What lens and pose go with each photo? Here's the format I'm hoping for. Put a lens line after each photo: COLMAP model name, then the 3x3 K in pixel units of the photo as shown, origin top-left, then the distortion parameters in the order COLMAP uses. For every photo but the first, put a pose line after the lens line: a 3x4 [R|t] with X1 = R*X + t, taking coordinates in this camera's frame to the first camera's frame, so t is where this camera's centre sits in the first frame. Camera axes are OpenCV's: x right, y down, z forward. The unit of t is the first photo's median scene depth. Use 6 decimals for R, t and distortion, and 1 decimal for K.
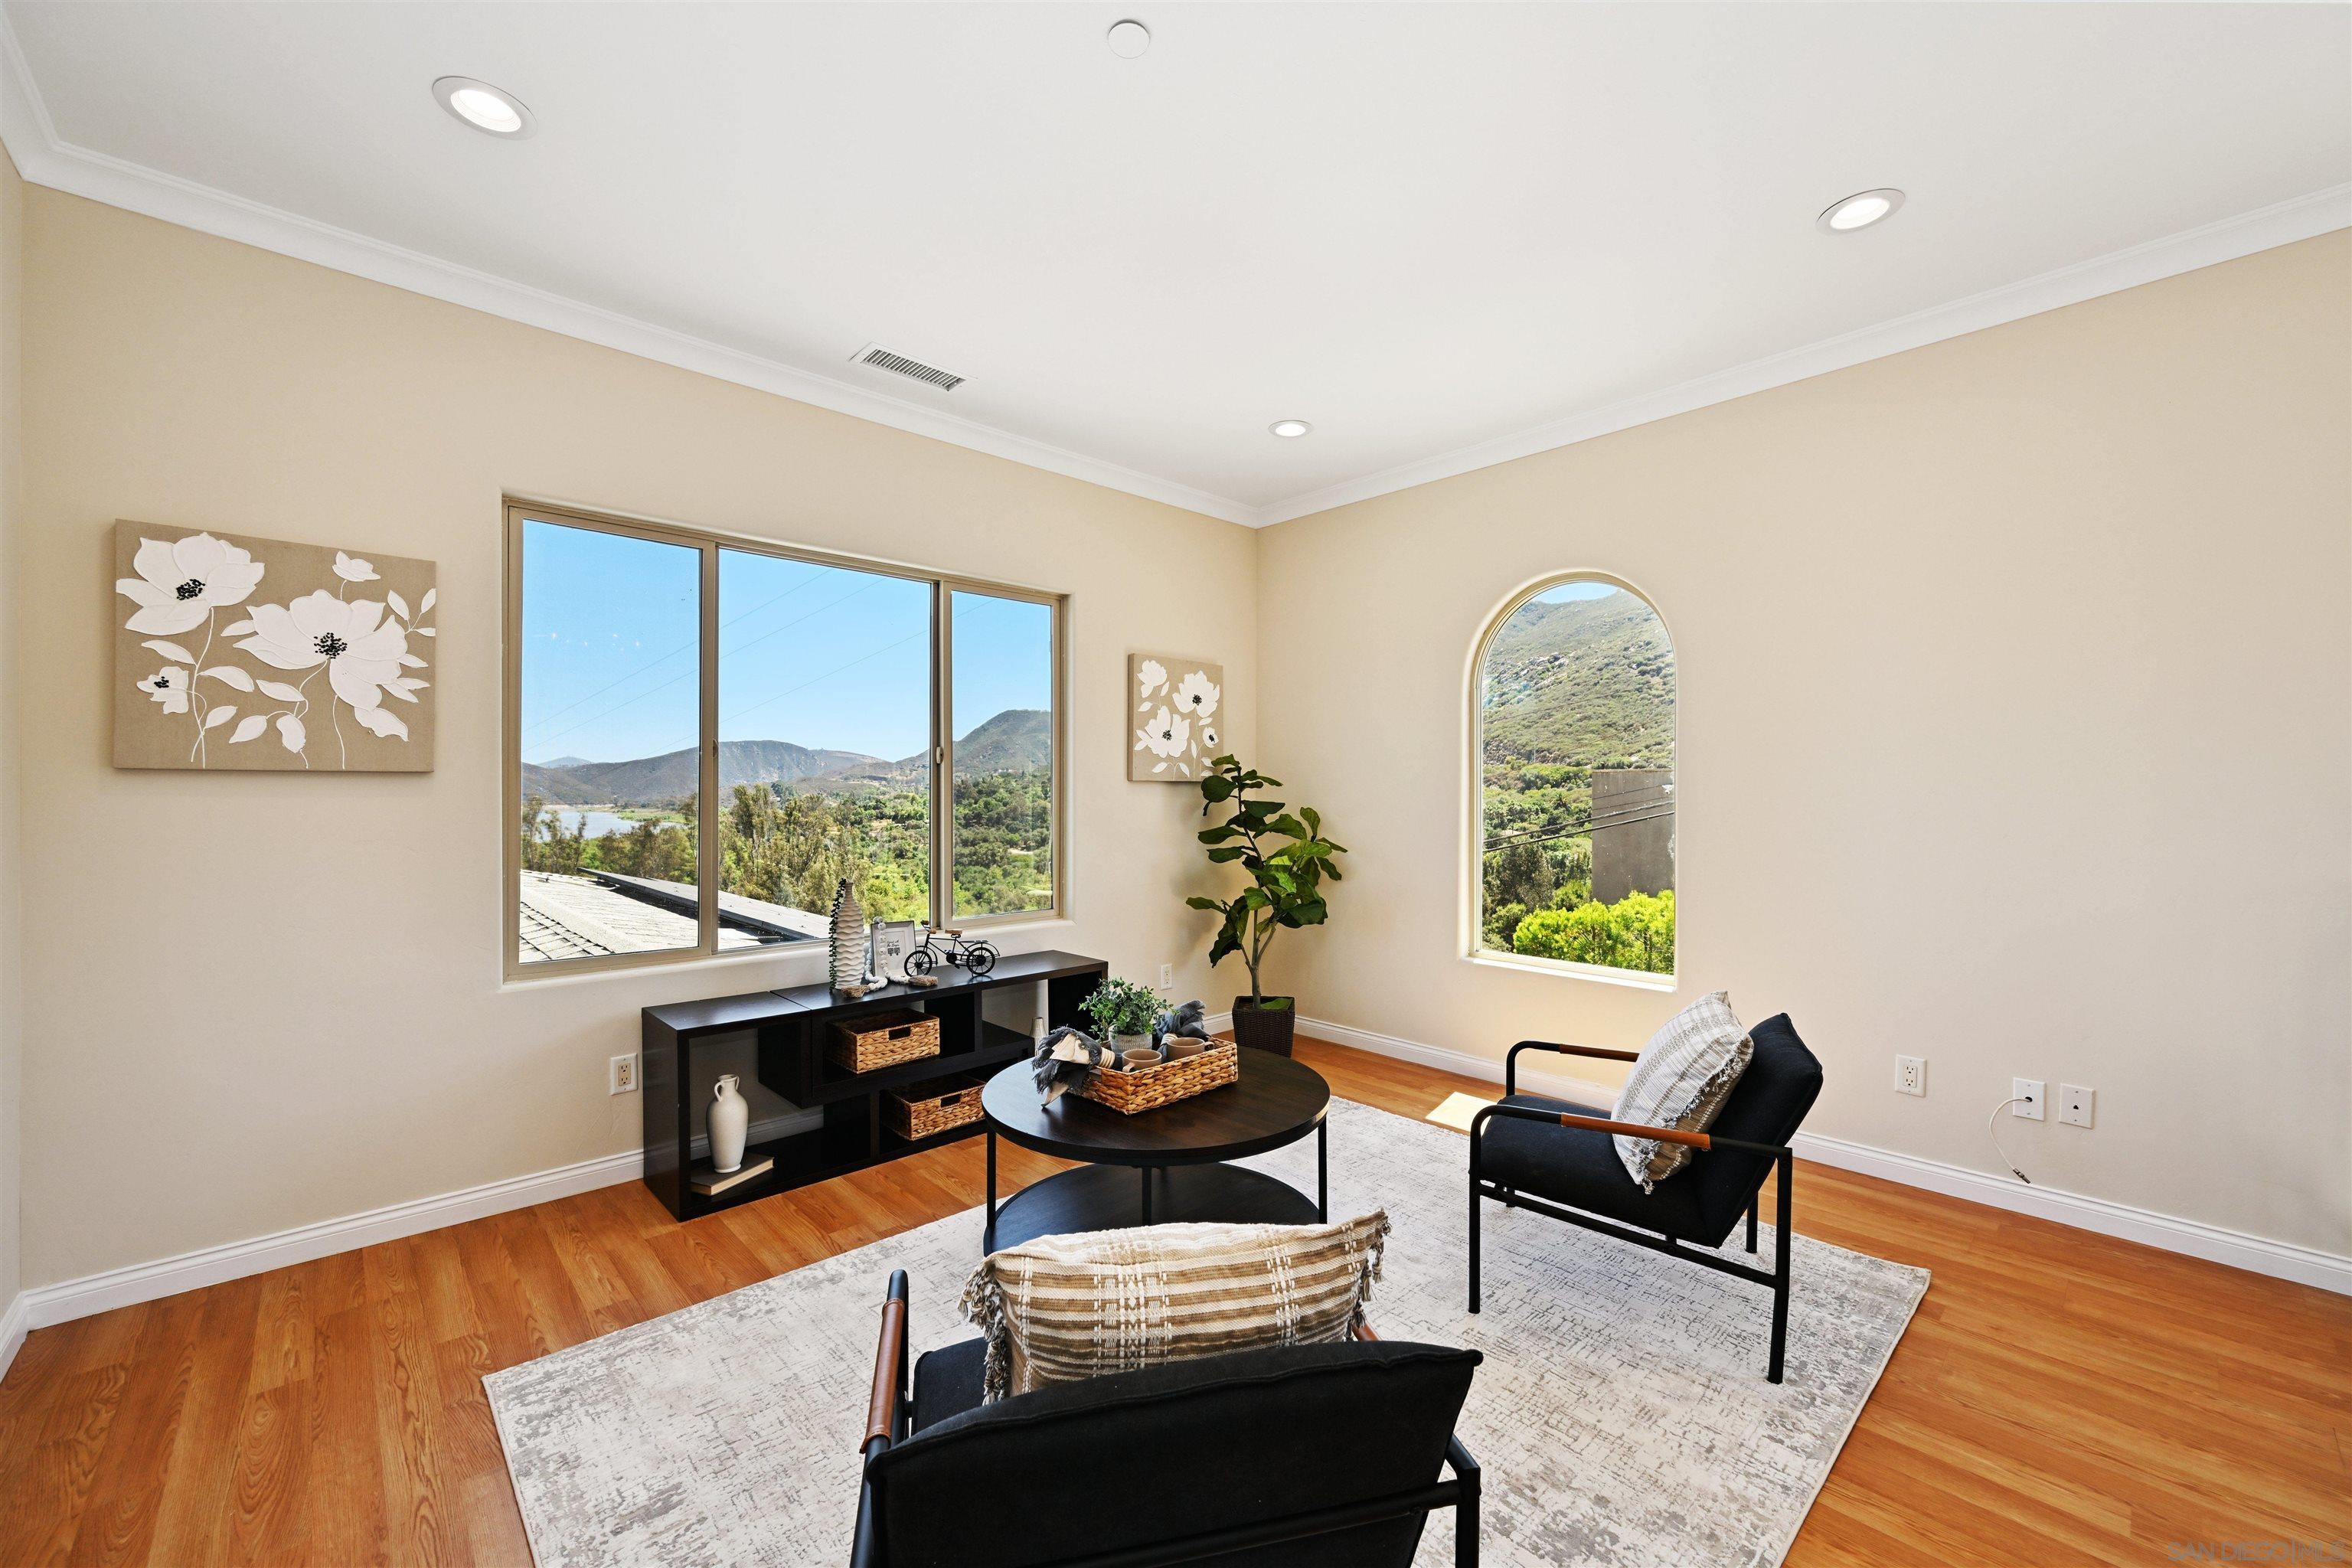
lens RADIAL K [[920.7, 0, 1182.9], [0, 920.7, 791.0], [0, 0, 1]] dist [0.013050, 0.000080]
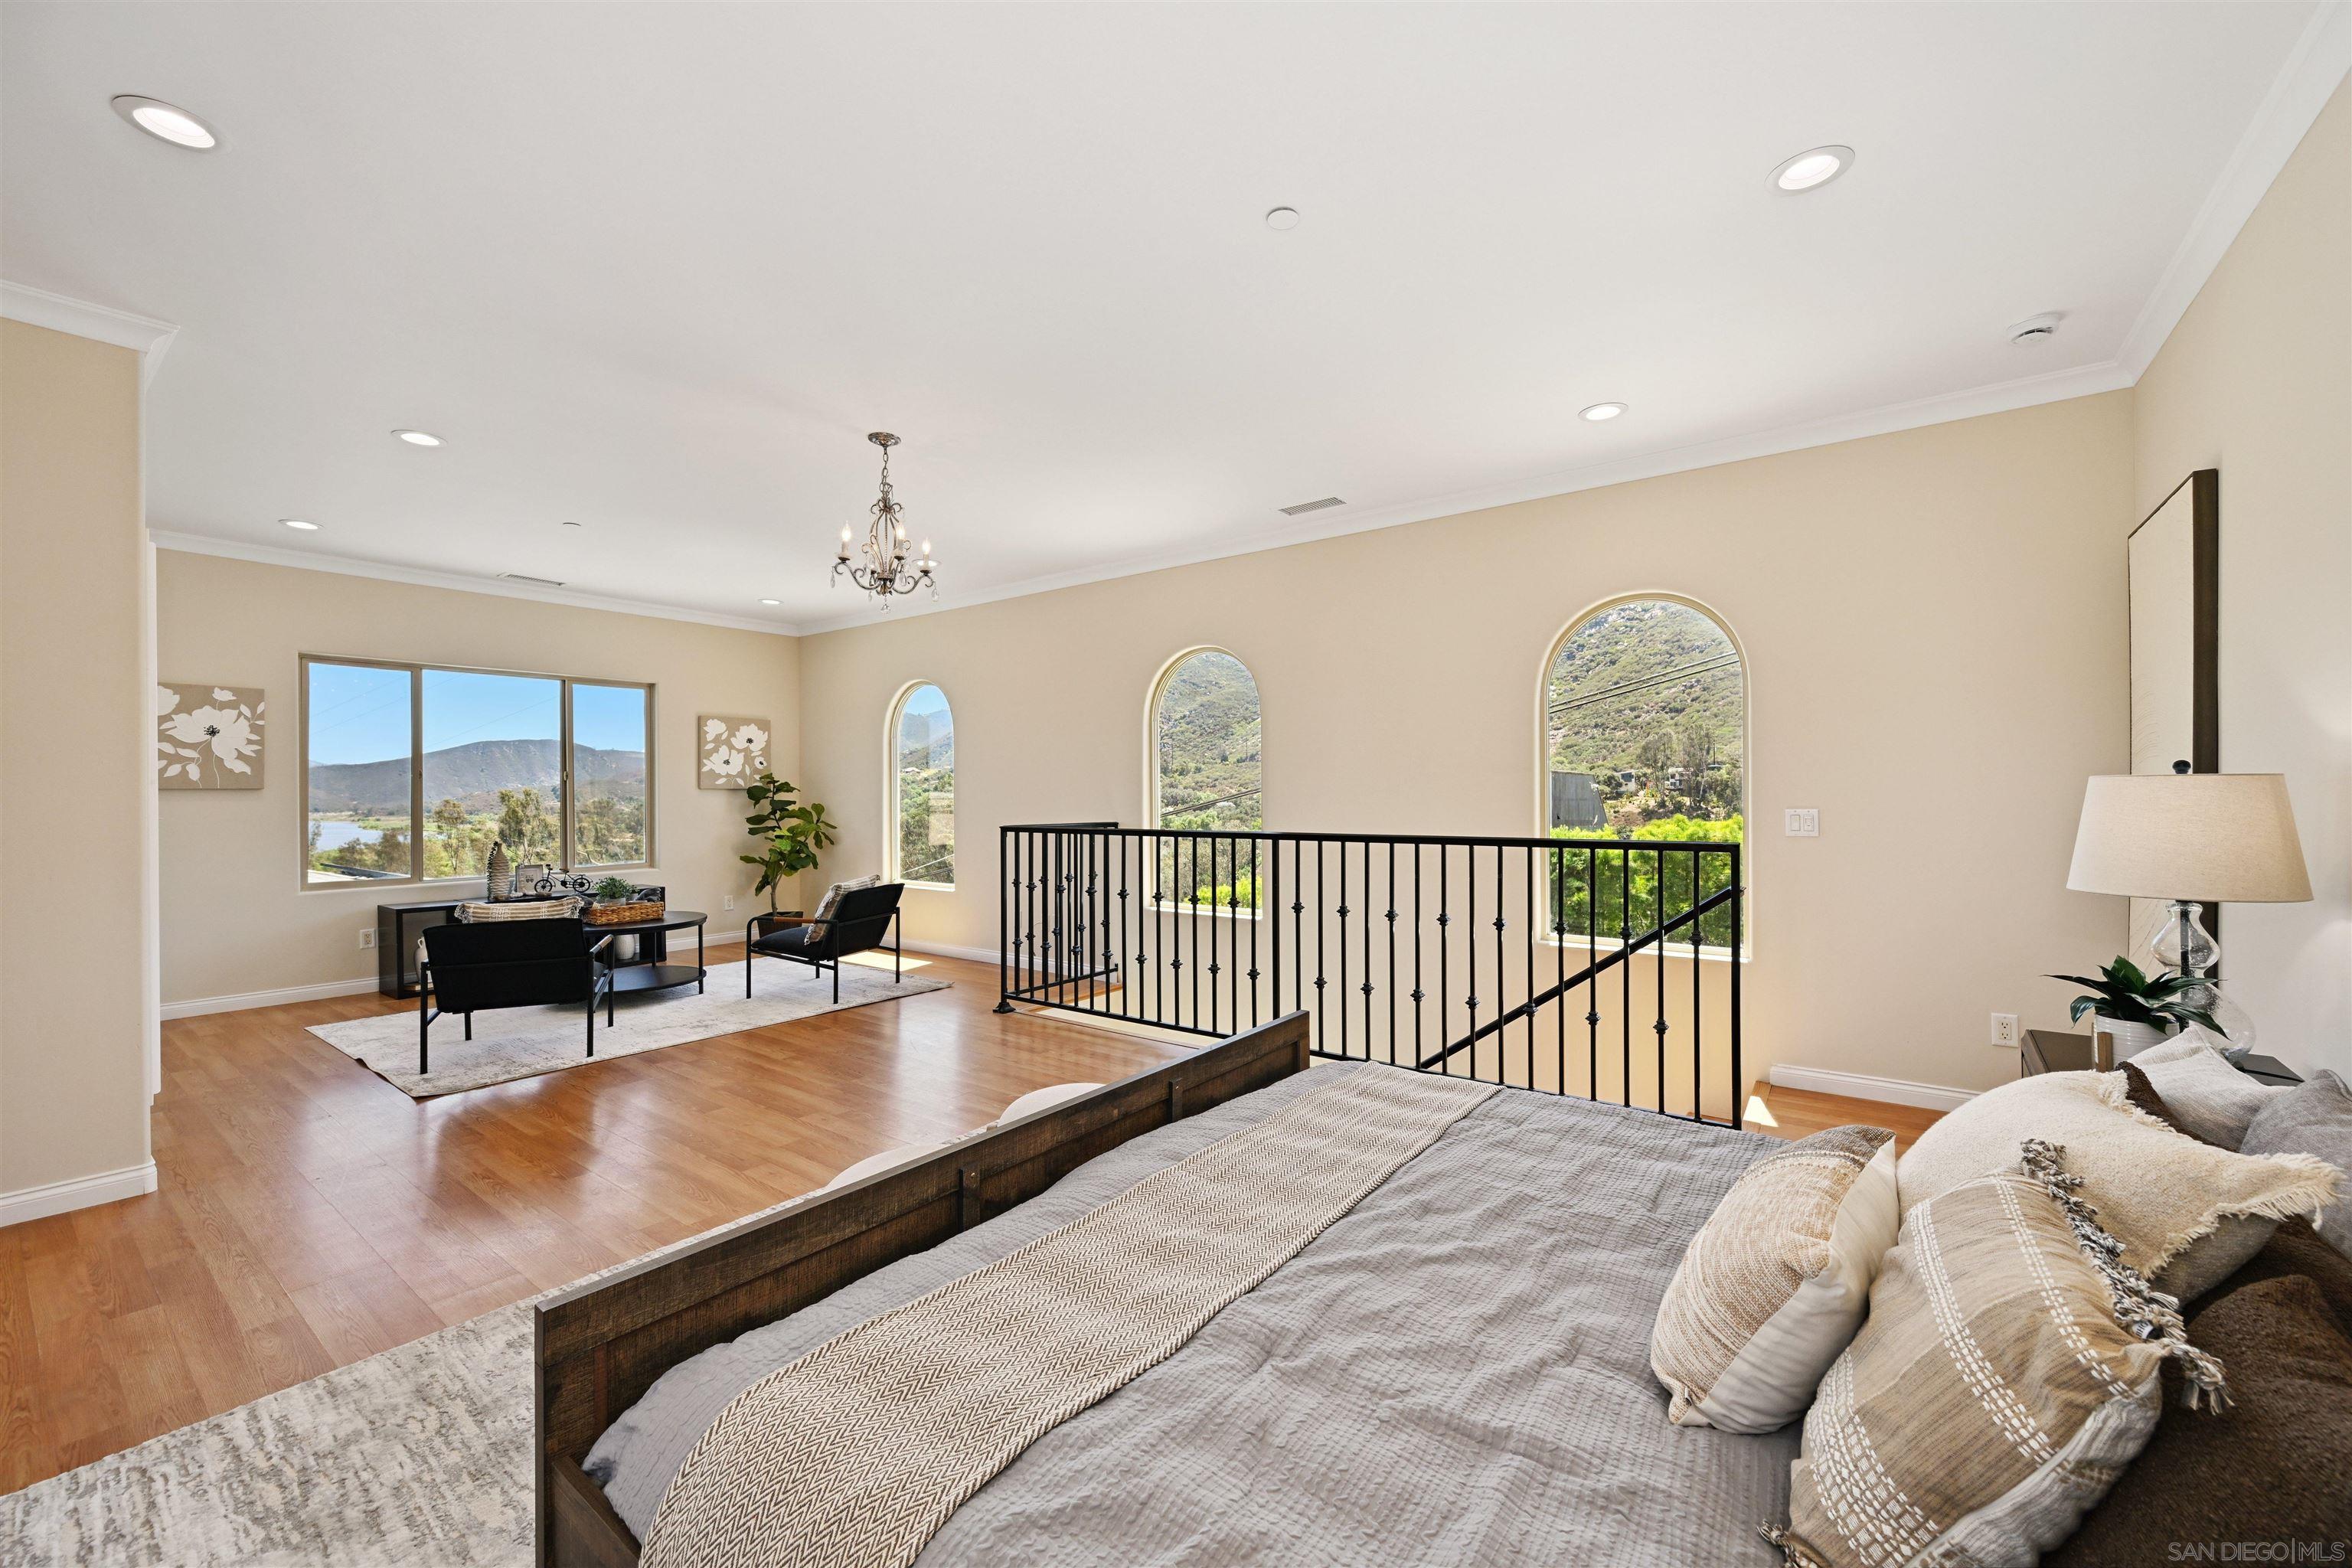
lens RADIAL K [[920.7, 0, 1168.3], [0, 920.7, 788.8], [0, 0, 1]] dist [0.013050, 0.000080]
pose [[0.985825, -0.006128, 0.167664, 0.518279], [0.006657, 0.999974, -0.002594, -0.000791], [-0.167644, 0.003674, 0.985841, -0.858827]]
